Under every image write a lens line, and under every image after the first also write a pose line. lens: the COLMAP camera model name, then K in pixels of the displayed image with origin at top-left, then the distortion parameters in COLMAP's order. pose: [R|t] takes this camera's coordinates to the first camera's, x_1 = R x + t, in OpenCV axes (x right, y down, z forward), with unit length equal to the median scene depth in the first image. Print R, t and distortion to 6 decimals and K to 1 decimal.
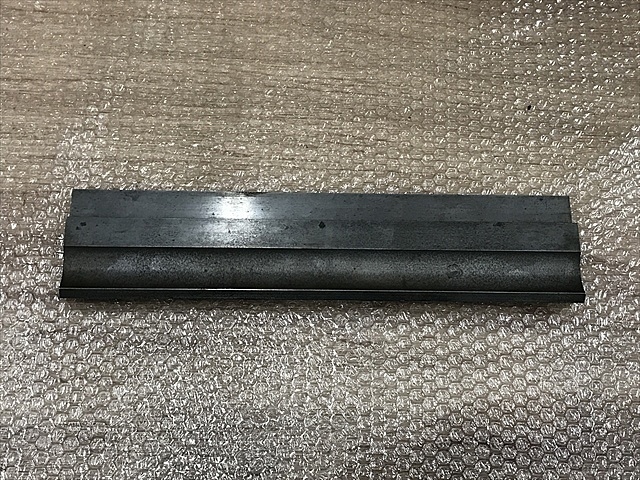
lens RADIAL K [[1086.2, 0, 319.2], [0, 1086.2, 239.7], [0, 0, 1]] dist [0.091146, 0.000000]
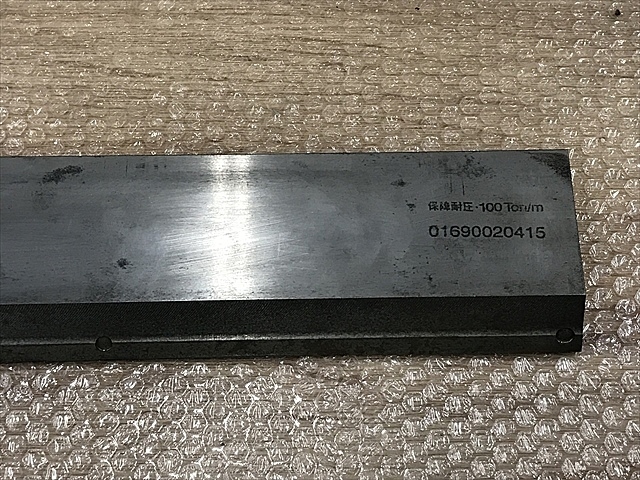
lens RADIAL K [[1155.6, 0, 322.5], [0, 1155.6, 239.4], [0, 0, 1]] dist [0.101237, 0.000000]
pose [[0.998909, -0.029038, -0.036586, 0.052837], [0.027962, 0.999171, -0.029596, 0.037669], [0.037415, 0.028541, 0.998892, 0.367258]]
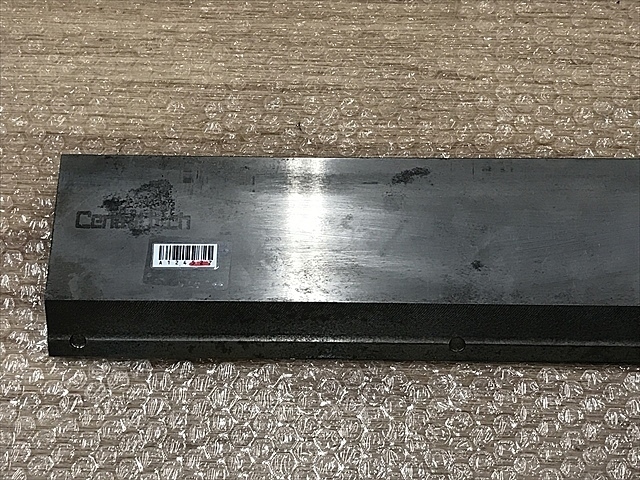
lens RADIAL K [[1155.6, 0, 258.0], [0, 1155.6, 243.3], [0, 0, 1]] dist [0.101237, 0.000000]
pose [[0.995908, -0.003958, -0.090289, -0.132827], [0.001268, 0.999554, -0.029830, 0.035856], [0.090367, 0.029593, 0.995469, 0.351658]]
